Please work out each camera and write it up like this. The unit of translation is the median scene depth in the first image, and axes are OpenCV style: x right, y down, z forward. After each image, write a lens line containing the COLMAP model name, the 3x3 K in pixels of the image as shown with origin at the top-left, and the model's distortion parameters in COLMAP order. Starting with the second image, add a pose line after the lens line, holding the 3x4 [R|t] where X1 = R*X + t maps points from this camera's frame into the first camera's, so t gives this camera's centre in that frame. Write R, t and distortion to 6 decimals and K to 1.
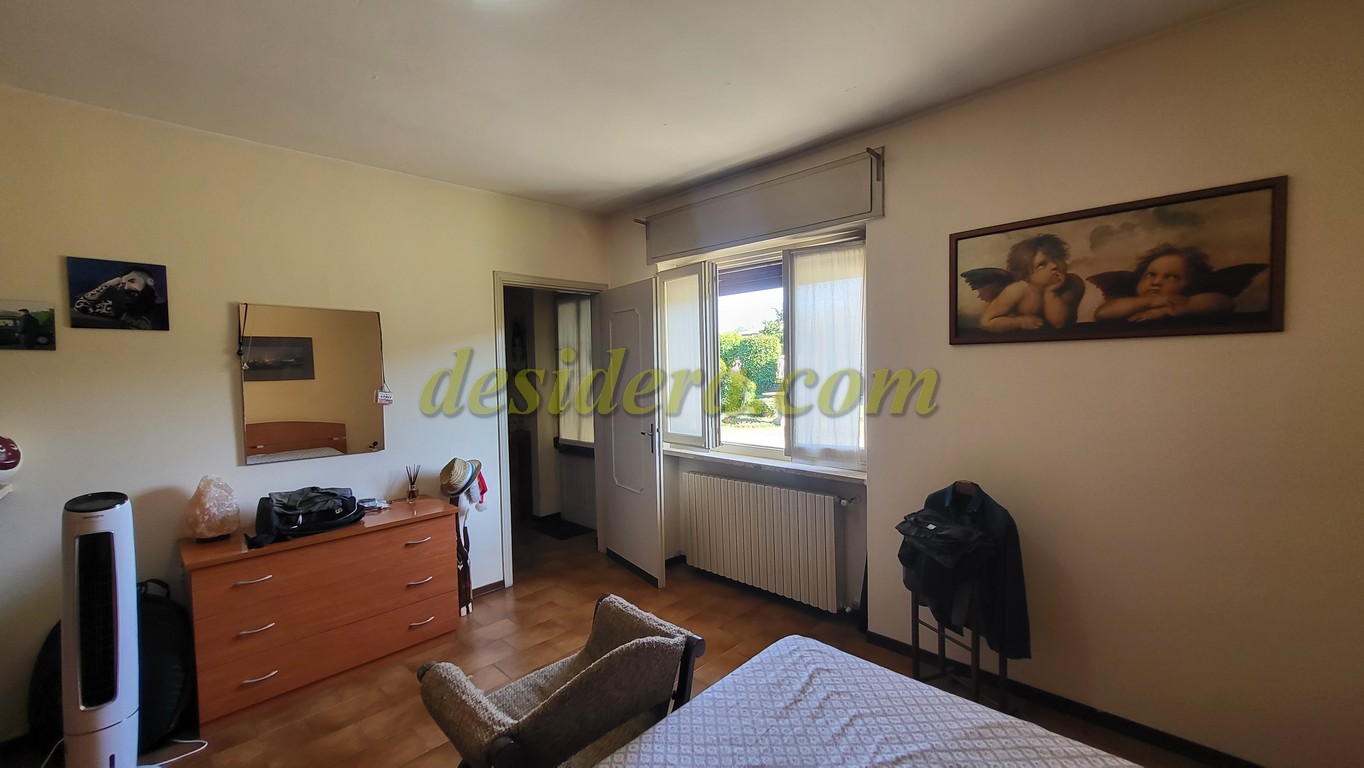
lens RADIAL K [[530.1, 0, 680.1], [0, 530.1, 386.2], [0, 0, 1]] dist [-0.000207, -0.000067]
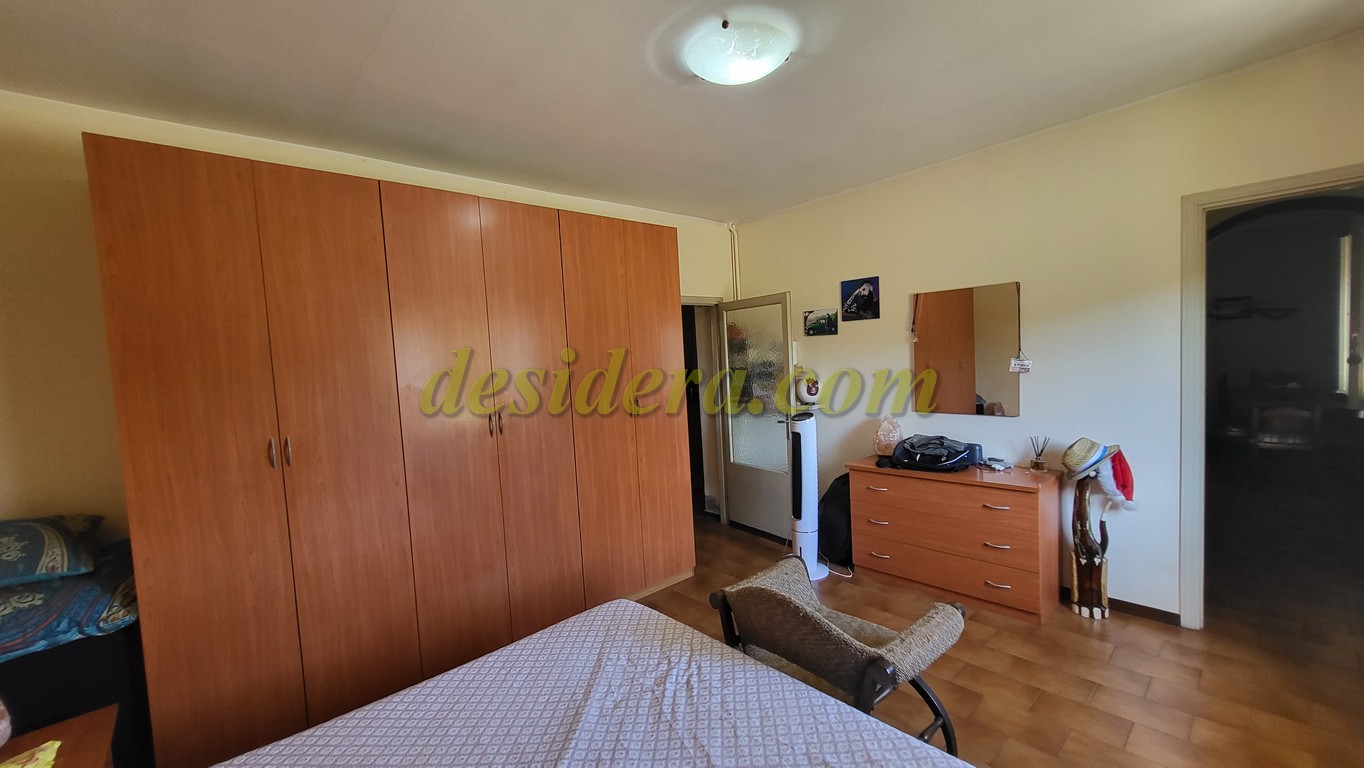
lens RADIAL K [[530.1, 0, 679.7], [0, 530.1, 384.0], [0, 0, 1]] dist [-0.000207, -0.000067]
pose [[-0.058112, 0.070730, -0.995801, 0.640200], [0.013737, 0.997449, 0.070046, -0.030304], [0.998216, -0.009609, -0.058935, 0.518917]]
